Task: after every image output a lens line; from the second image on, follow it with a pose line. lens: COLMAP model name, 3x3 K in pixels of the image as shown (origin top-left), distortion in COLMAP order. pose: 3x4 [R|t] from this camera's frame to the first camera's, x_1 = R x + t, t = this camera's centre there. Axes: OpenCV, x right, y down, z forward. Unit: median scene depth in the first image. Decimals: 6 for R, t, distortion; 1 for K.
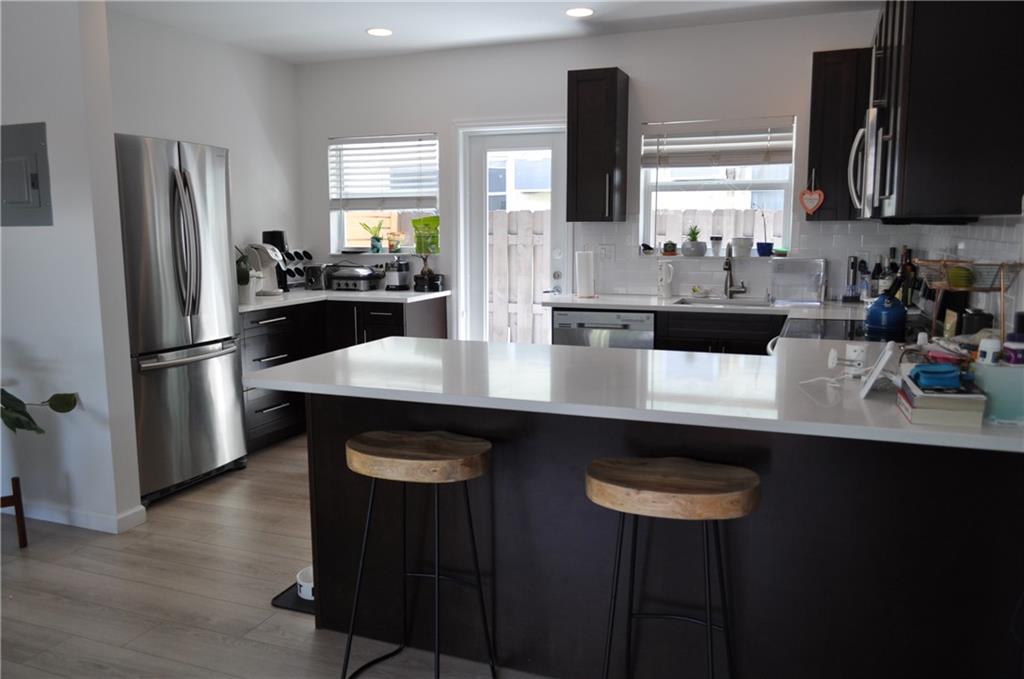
lens RADIAL K [[797.4, 0, 508.8], [0, 797.4, 338.8], [0, 0, 1]] dist [-0.009557, 0.002033]
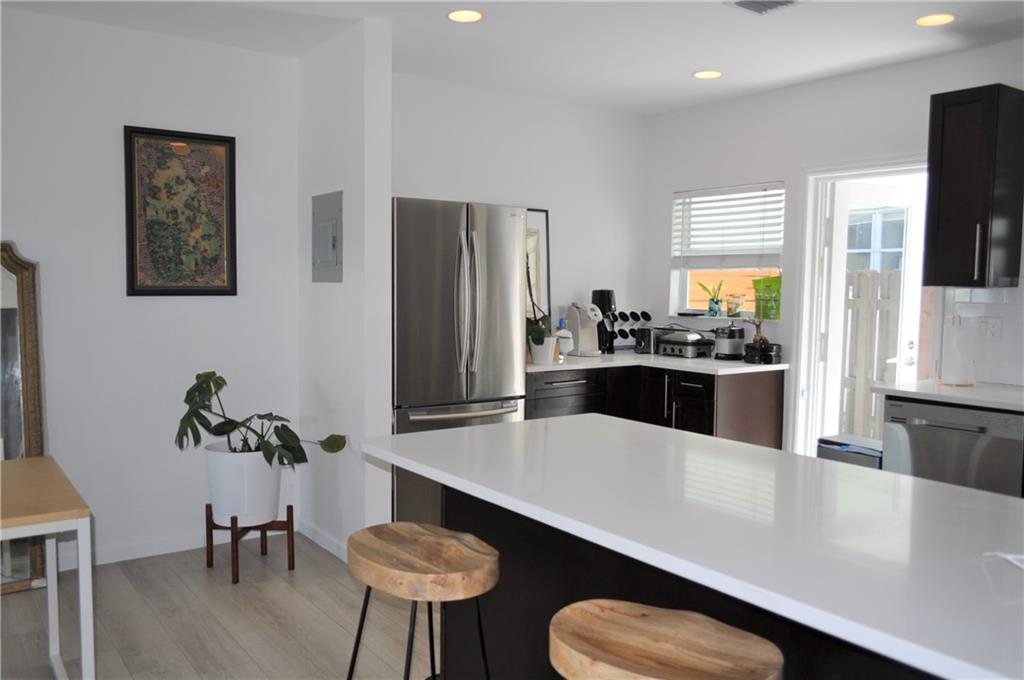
lens RADIAL K [[839.4, 0, 512.0], [0, 839.4, 340.0], [0, 0, 1]] dist [-0.005767, 0.002174]
pose [[0.840653, 0.052398, -0.539033, 0.174524], [-0.090491, 0.994906, -0.044414, -0.021721], [0.533960, 0.086115, 0.841113, 0.101599]]
